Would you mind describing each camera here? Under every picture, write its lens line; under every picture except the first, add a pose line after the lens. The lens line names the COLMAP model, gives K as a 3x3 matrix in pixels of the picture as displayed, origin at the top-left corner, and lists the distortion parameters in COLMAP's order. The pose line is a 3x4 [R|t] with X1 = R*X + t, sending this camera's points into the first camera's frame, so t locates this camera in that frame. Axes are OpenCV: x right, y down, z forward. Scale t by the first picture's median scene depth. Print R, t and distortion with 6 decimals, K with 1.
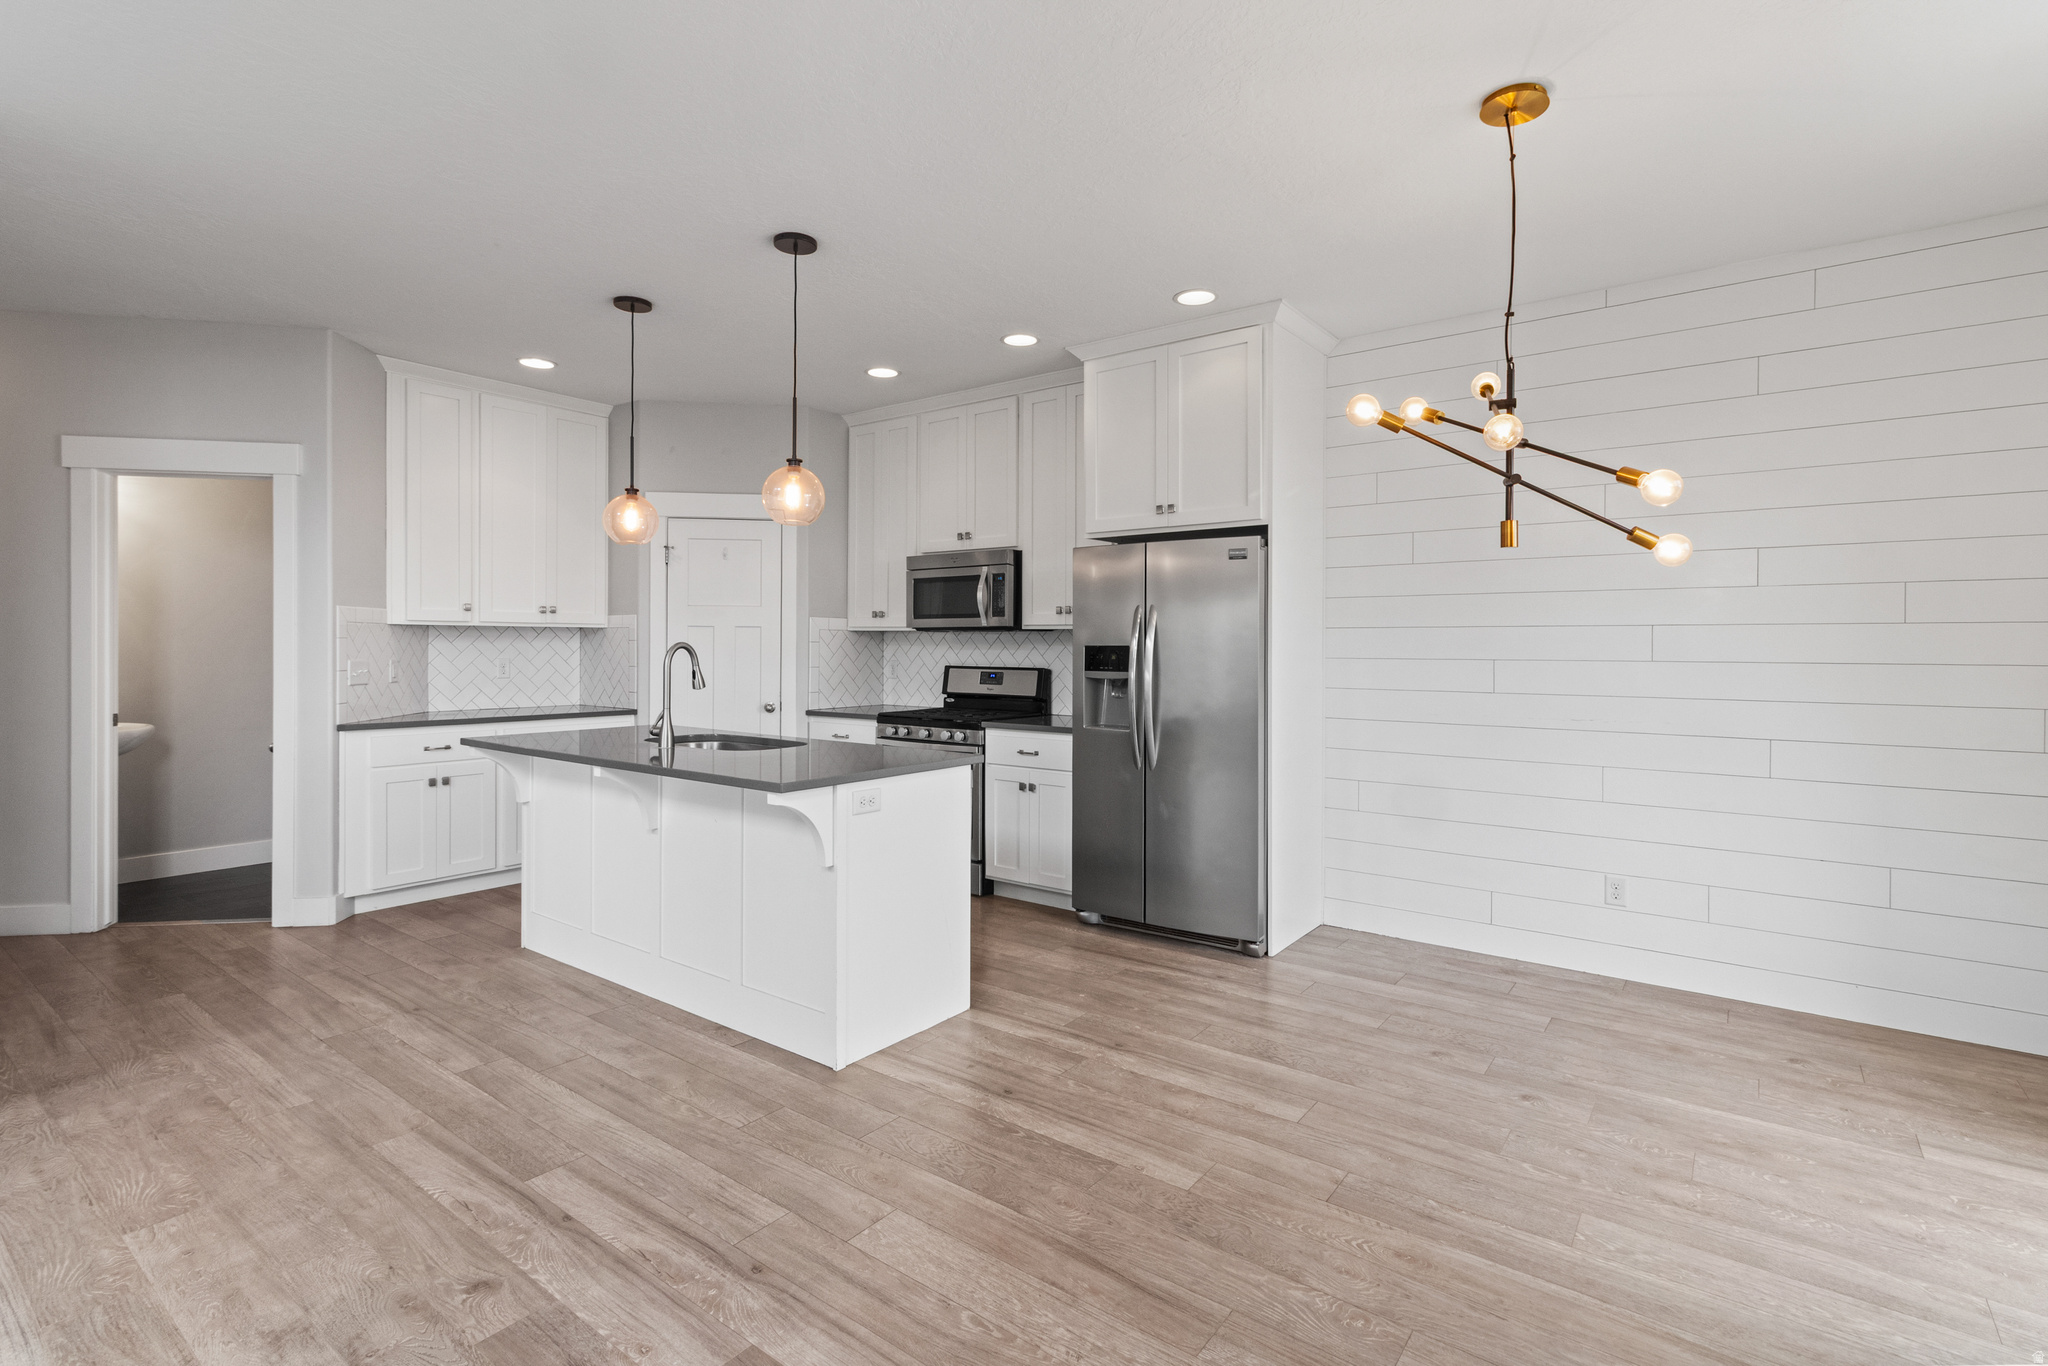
lens RADIAL K [[960.9, 0, 1037.2], [0, 960.9, 652.1], [0, 0, 1]] dist [-0.000267, 0.000693]
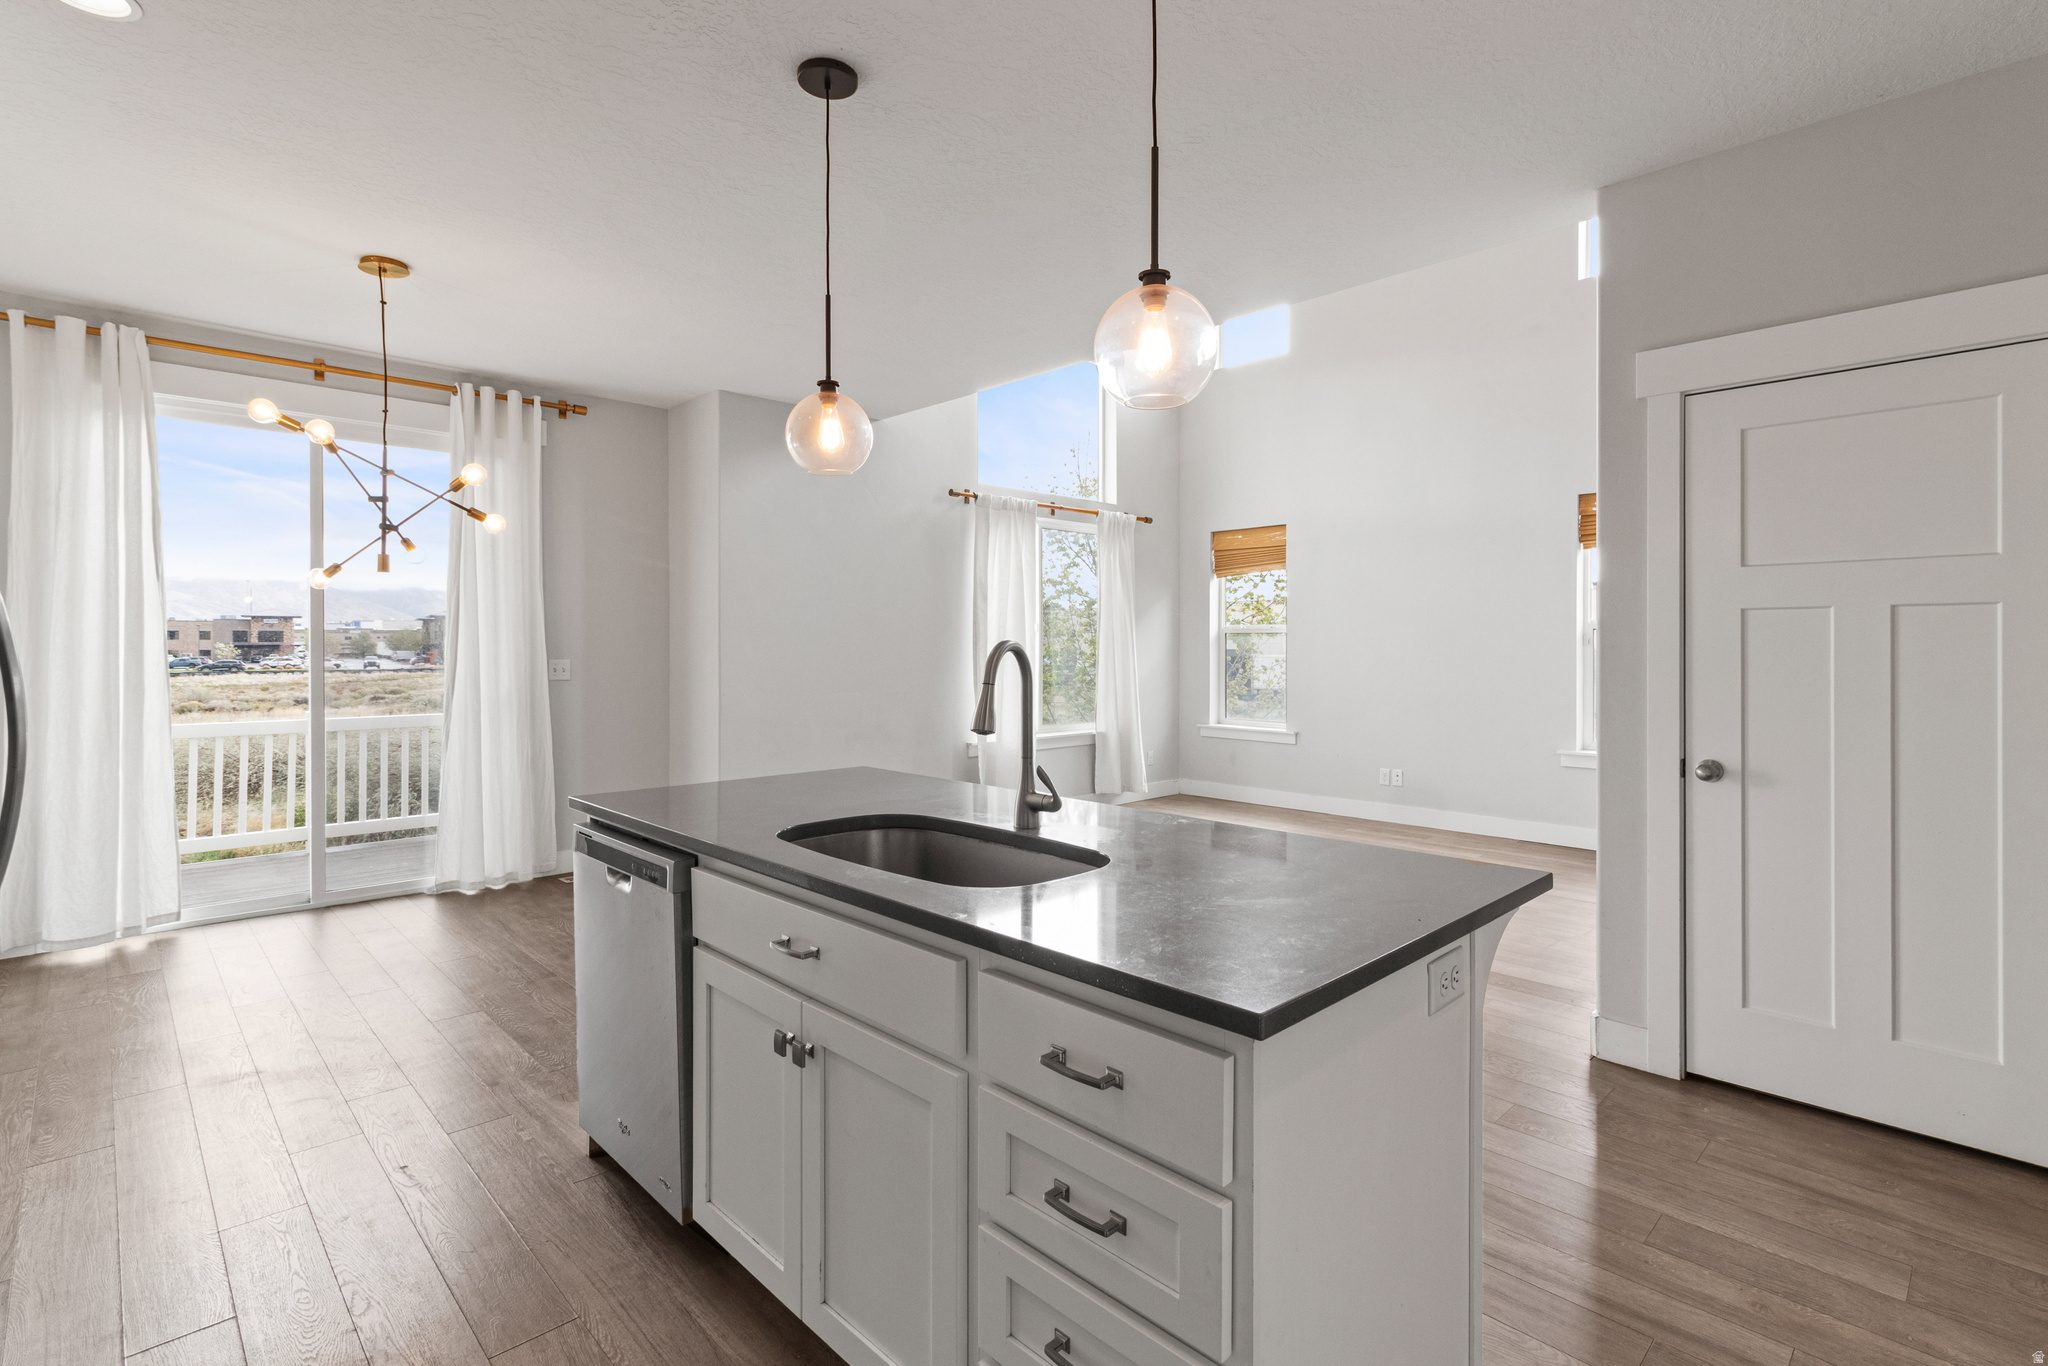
lens RADIAL K [[967.1, 0, 1033.1], [0, 967.1, 641.9], [0, 0, 1]] dist [0.000582, 0.000371]
pose [[-0.987525, -0.004073, 0.157412, -0.538785], [-0.003004, 0.999971, 0.007032, -0.014343], [-0.157436, 0.006472, -0.987508, 1.762567]]
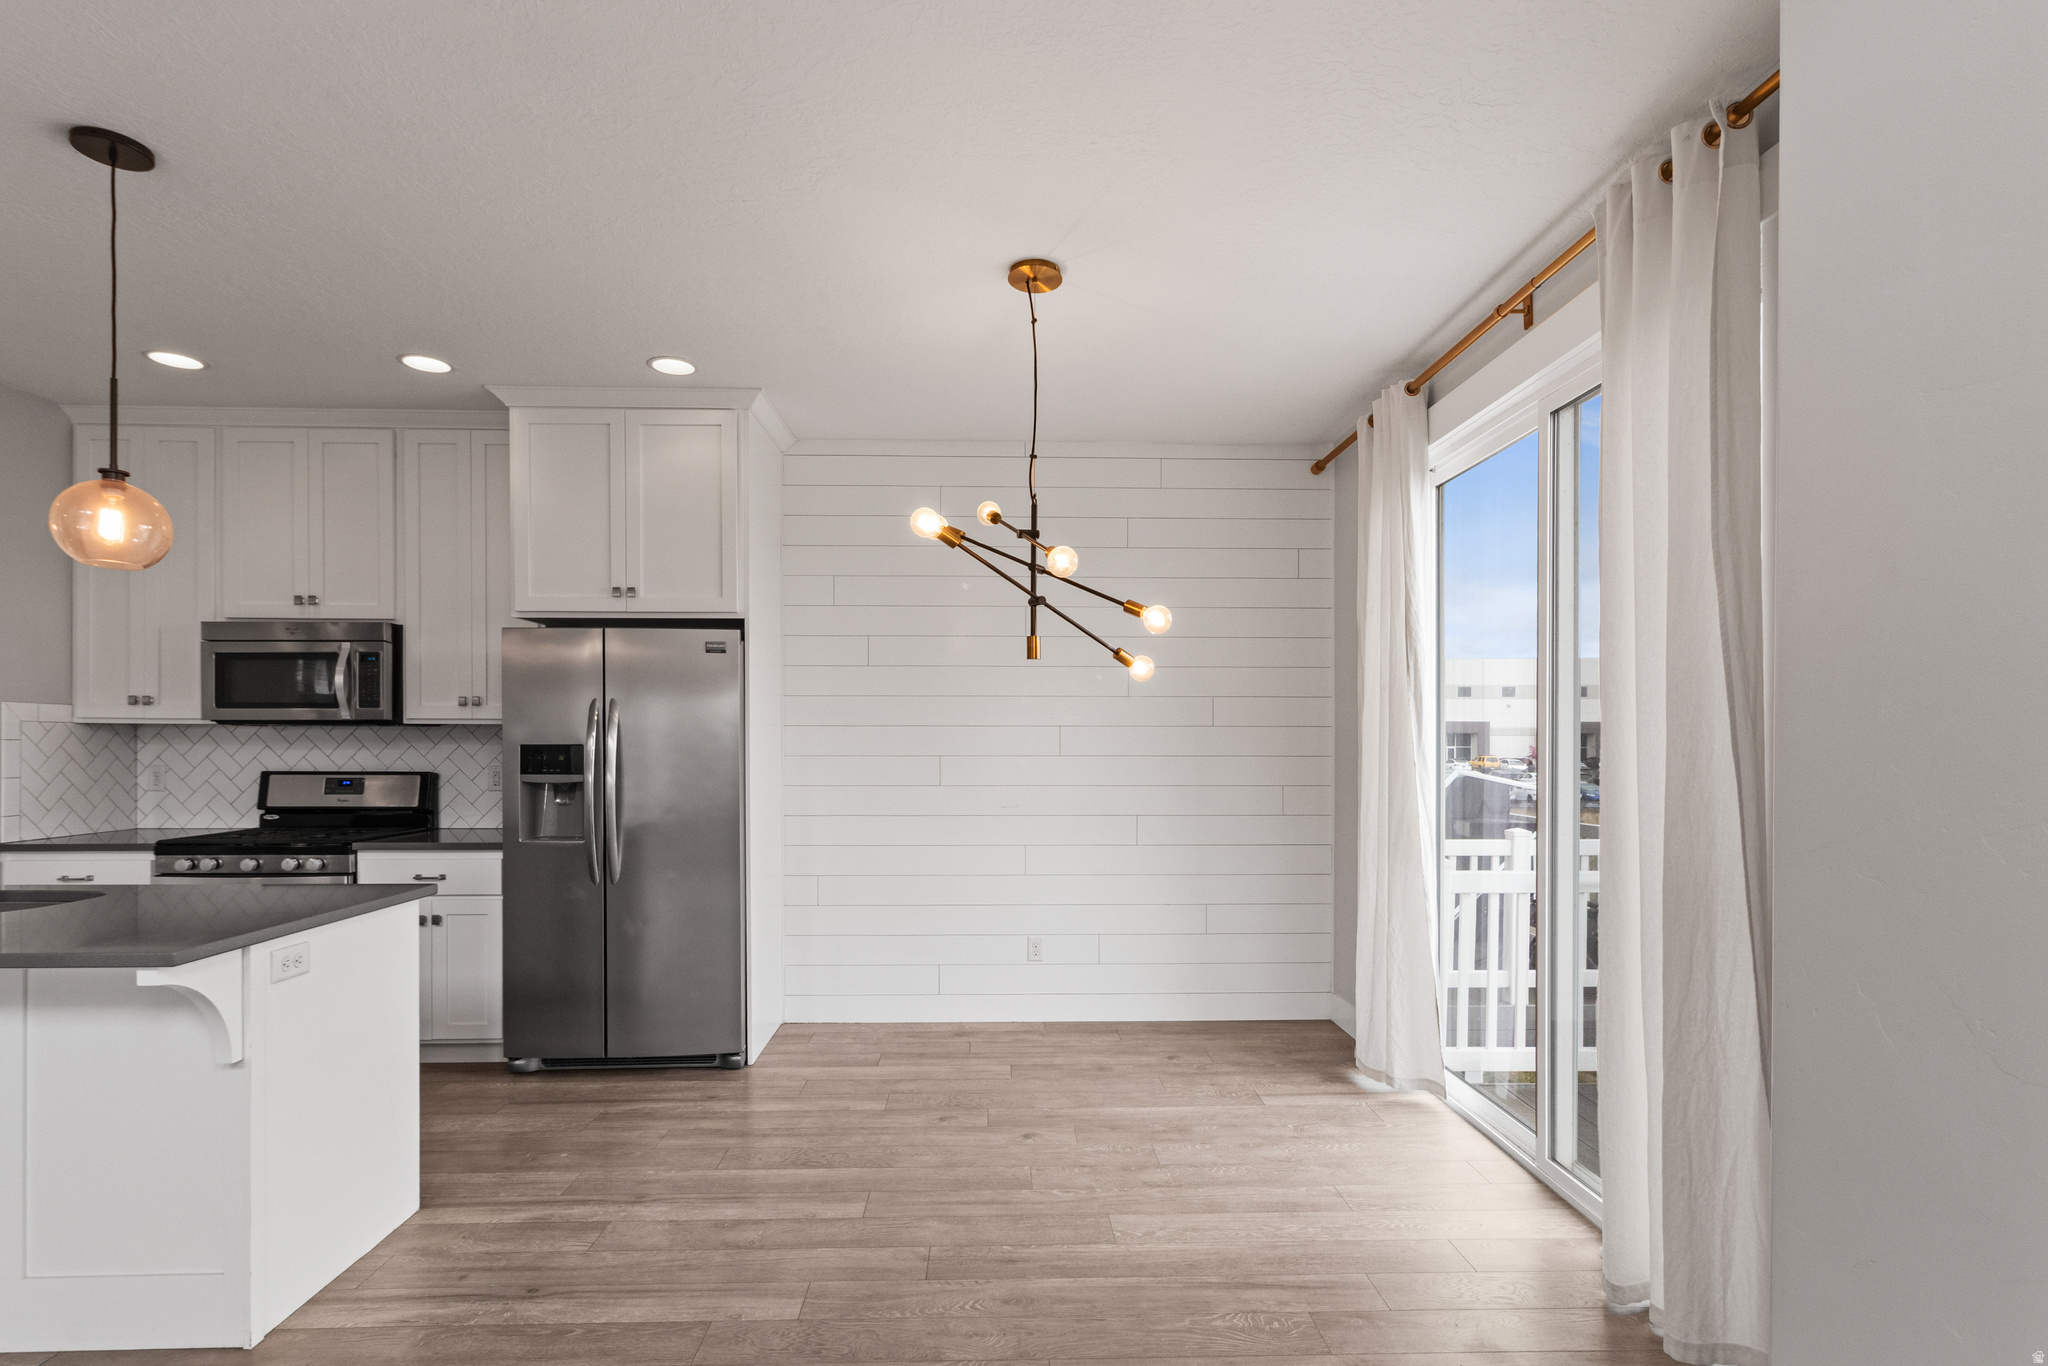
lens RADIAL K [[975.7, 0, 1024.8], [0, 975.7, 745.3], [0, 0, 1]] dist [-0.001099, 0.000590]
pose [[0.780954, -0.005006, 0.624569, -0.191154], [0.006047, 0.999982, 0.000455, -0.005052], [-0.624560, 0.003422, 0.780970, 0.073751]]
